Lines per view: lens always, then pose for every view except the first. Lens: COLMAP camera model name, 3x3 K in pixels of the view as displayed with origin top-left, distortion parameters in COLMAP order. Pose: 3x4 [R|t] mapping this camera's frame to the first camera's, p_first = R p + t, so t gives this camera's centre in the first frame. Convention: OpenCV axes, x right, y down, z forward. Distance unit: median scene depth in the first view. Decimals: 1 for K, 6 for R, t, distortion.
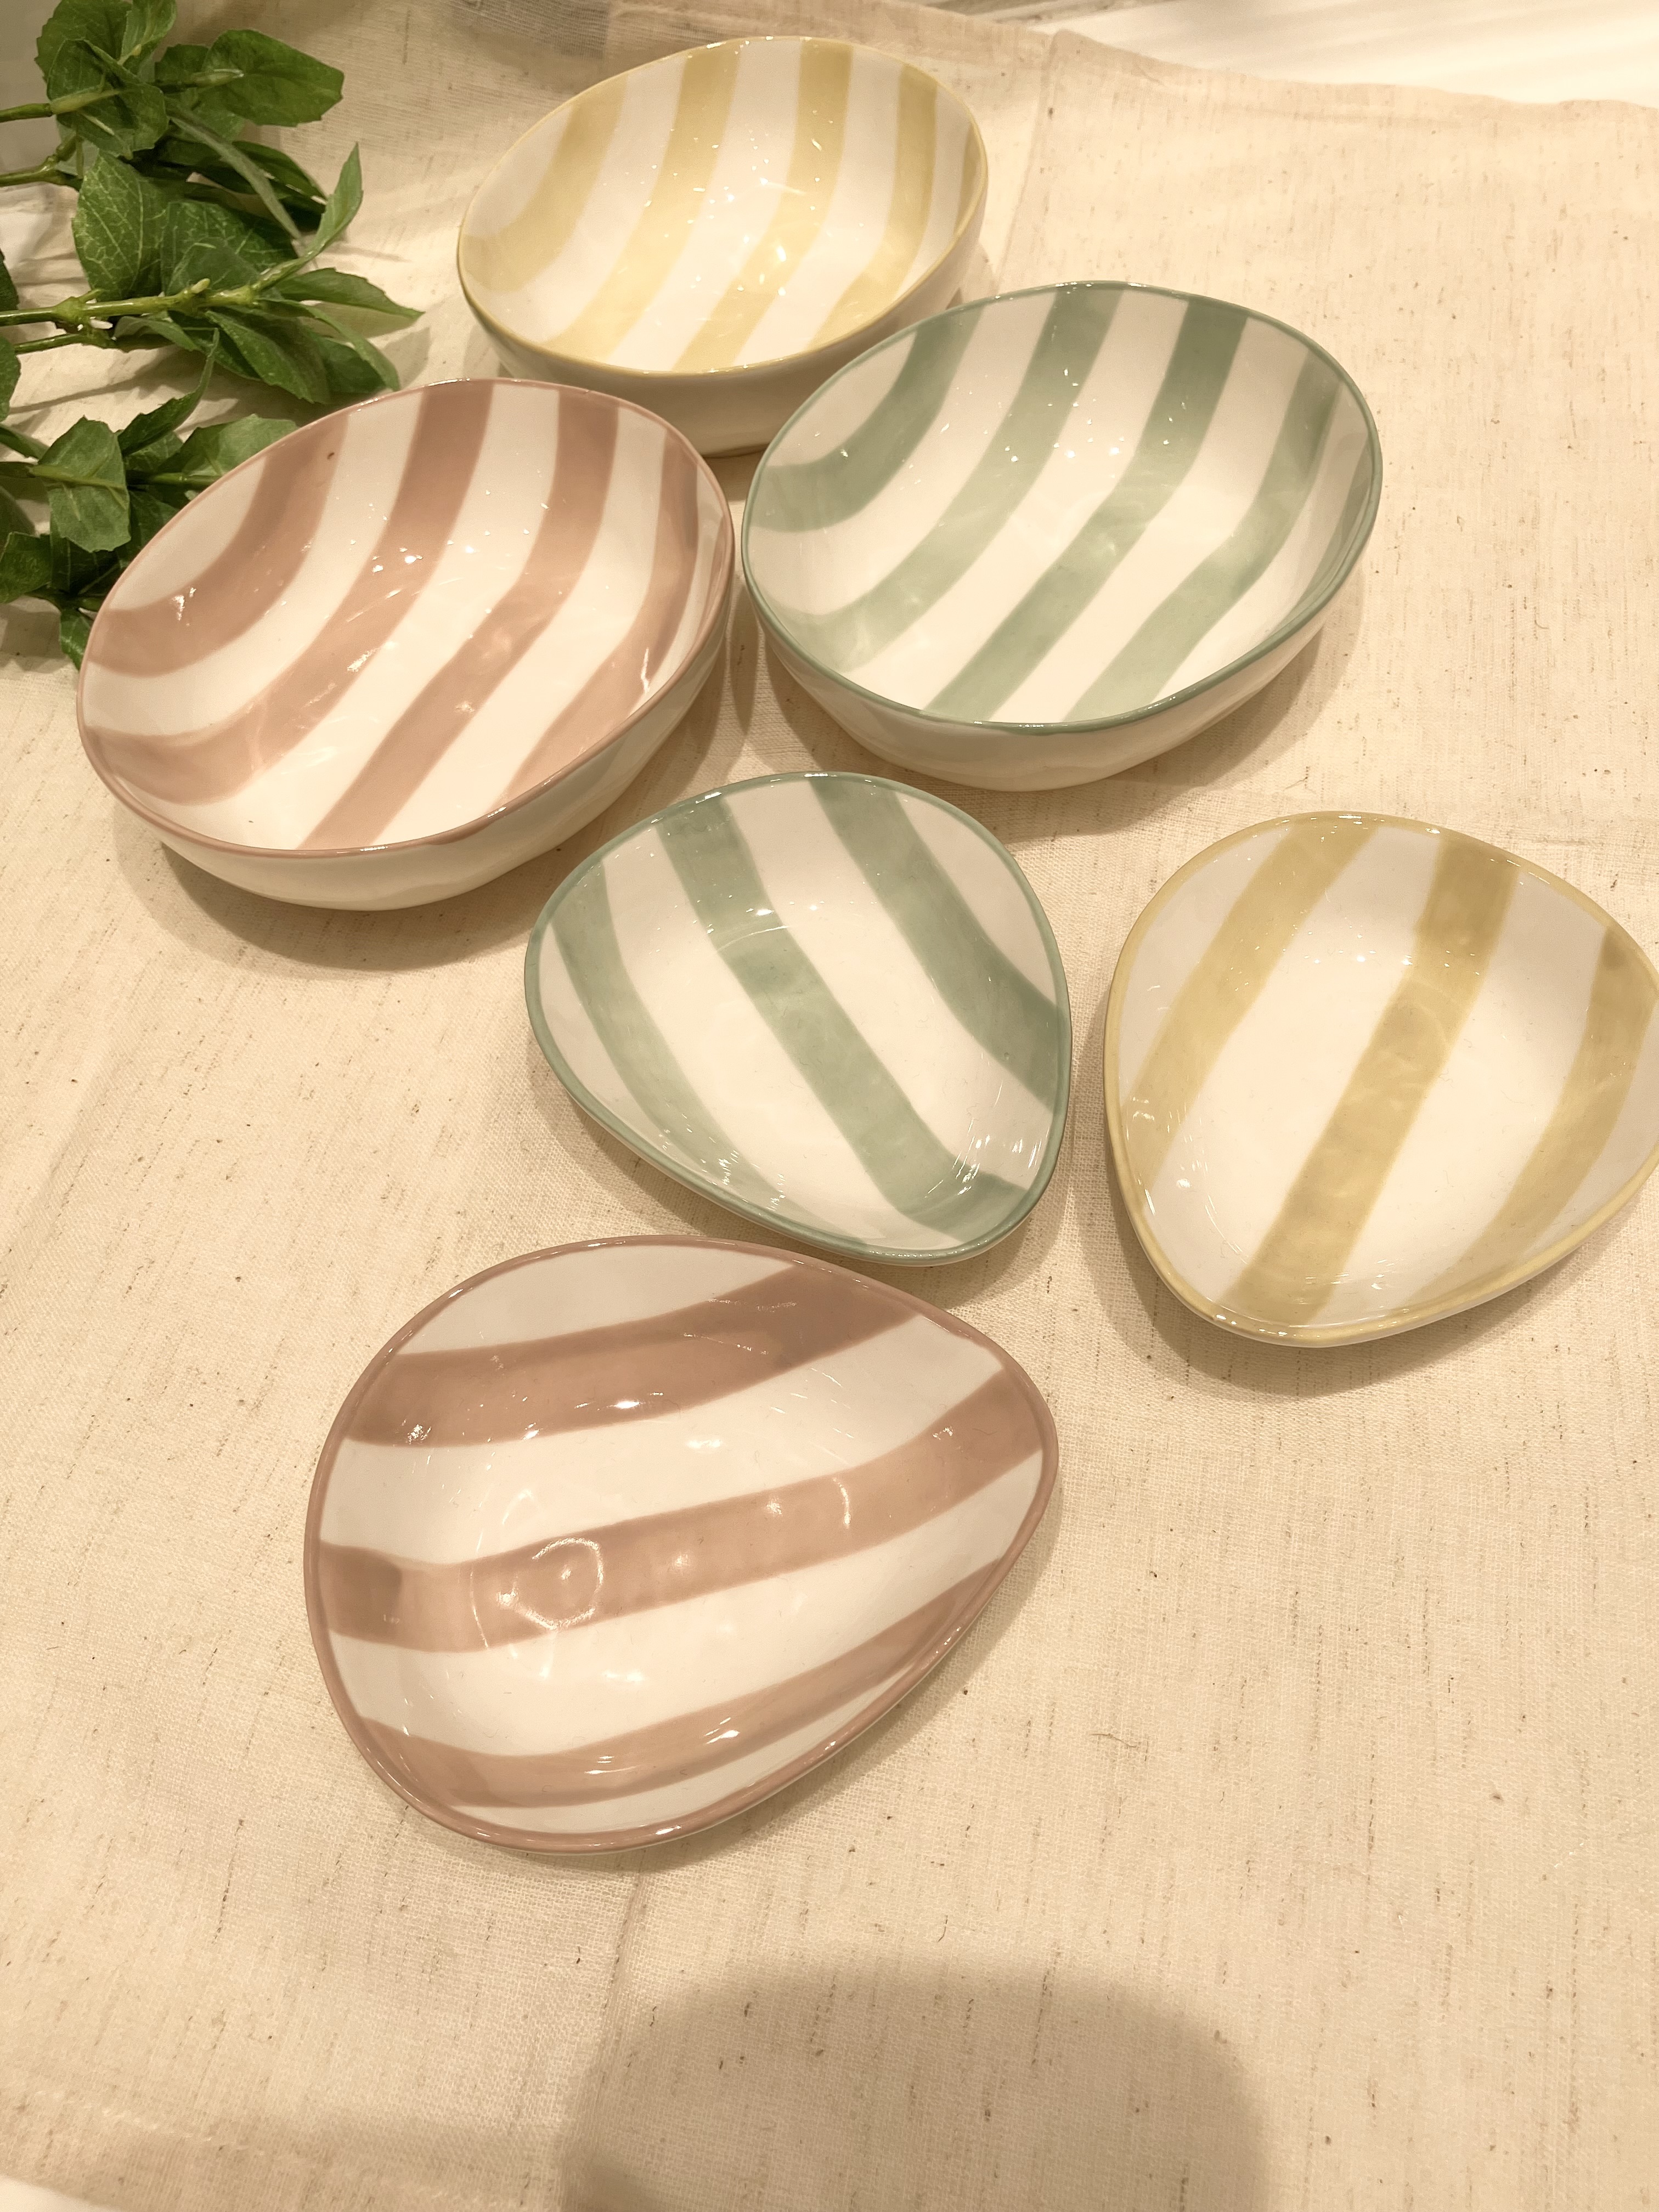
lens RADIAL K [[1841.9, 0, 829.5], [0, 1841.9, 1106.0], [0, 0, 1]] dist [-0.005446, -0.016546]
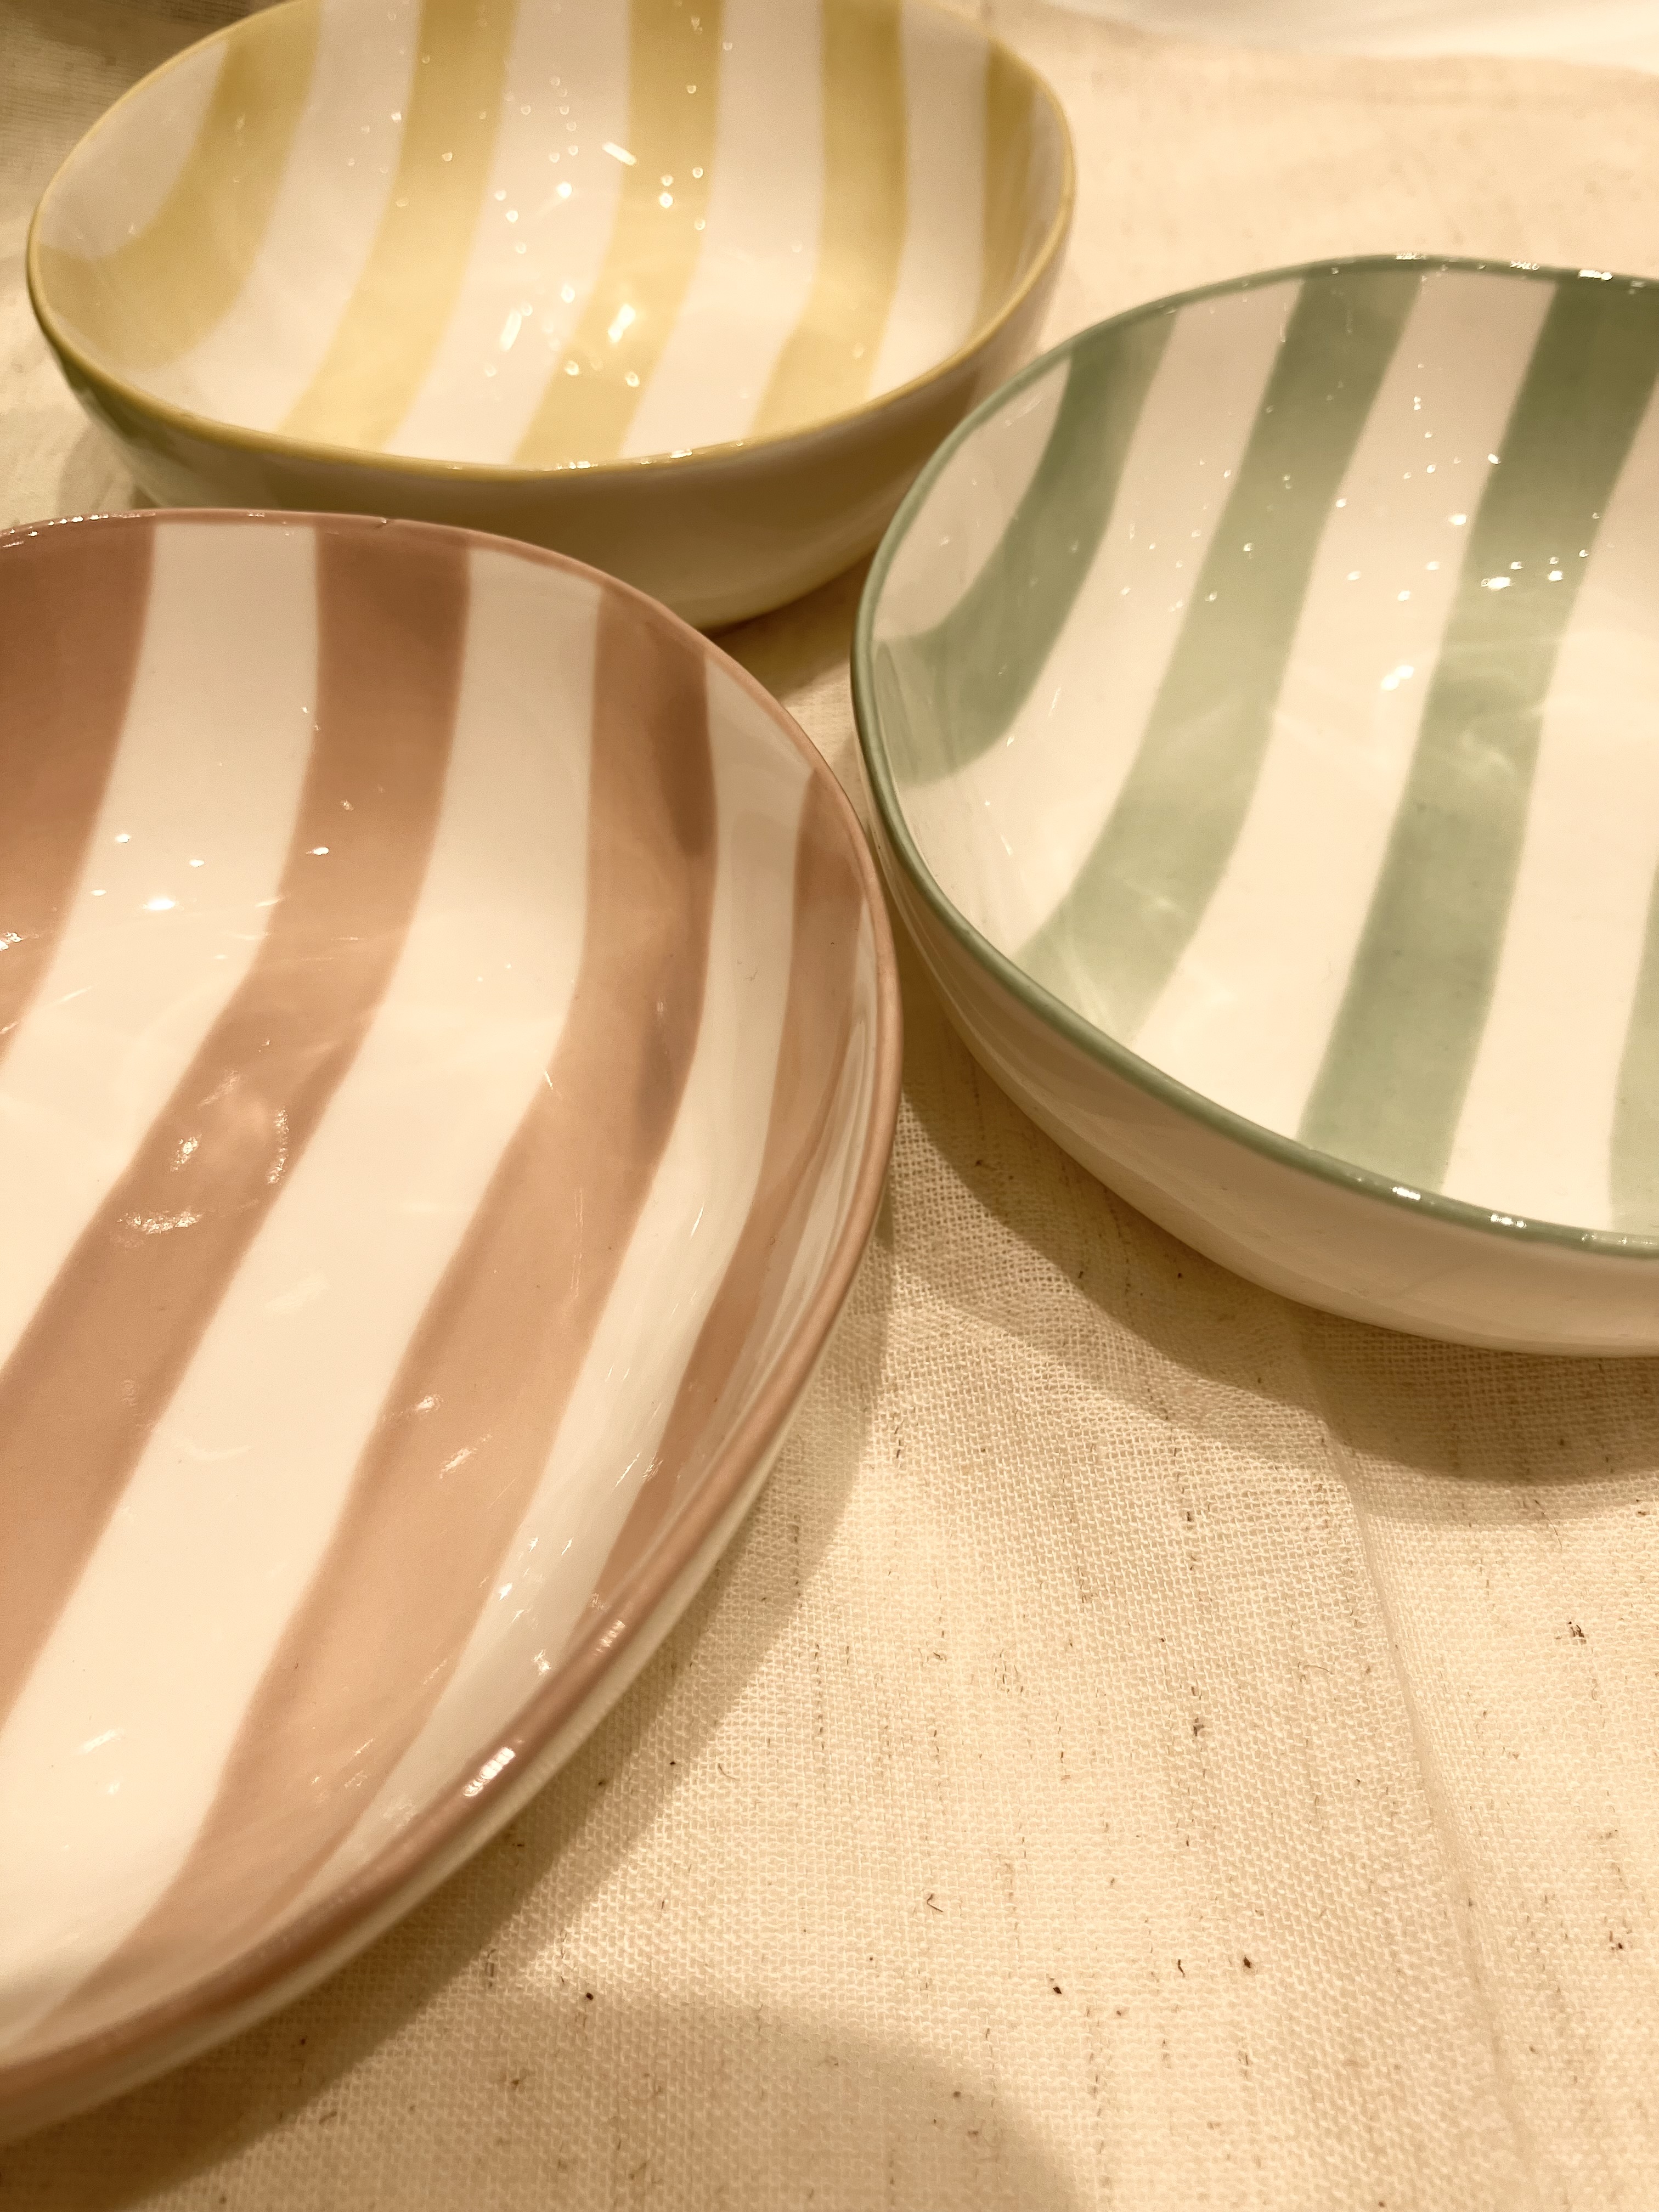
lens RADIAL K [[1770.1, 0, 829.5], [0, 1770.1, 1106.0], [0, 0, 1]] dist [-0.004342, -0.075717]
pose [[0.964541, -0.140797, 0.223240, -0.140386], [0.166488, 0.980889, -0.100693, -0.192956], [-0.204797, 0.134289, 0.969549, 0.588573]]
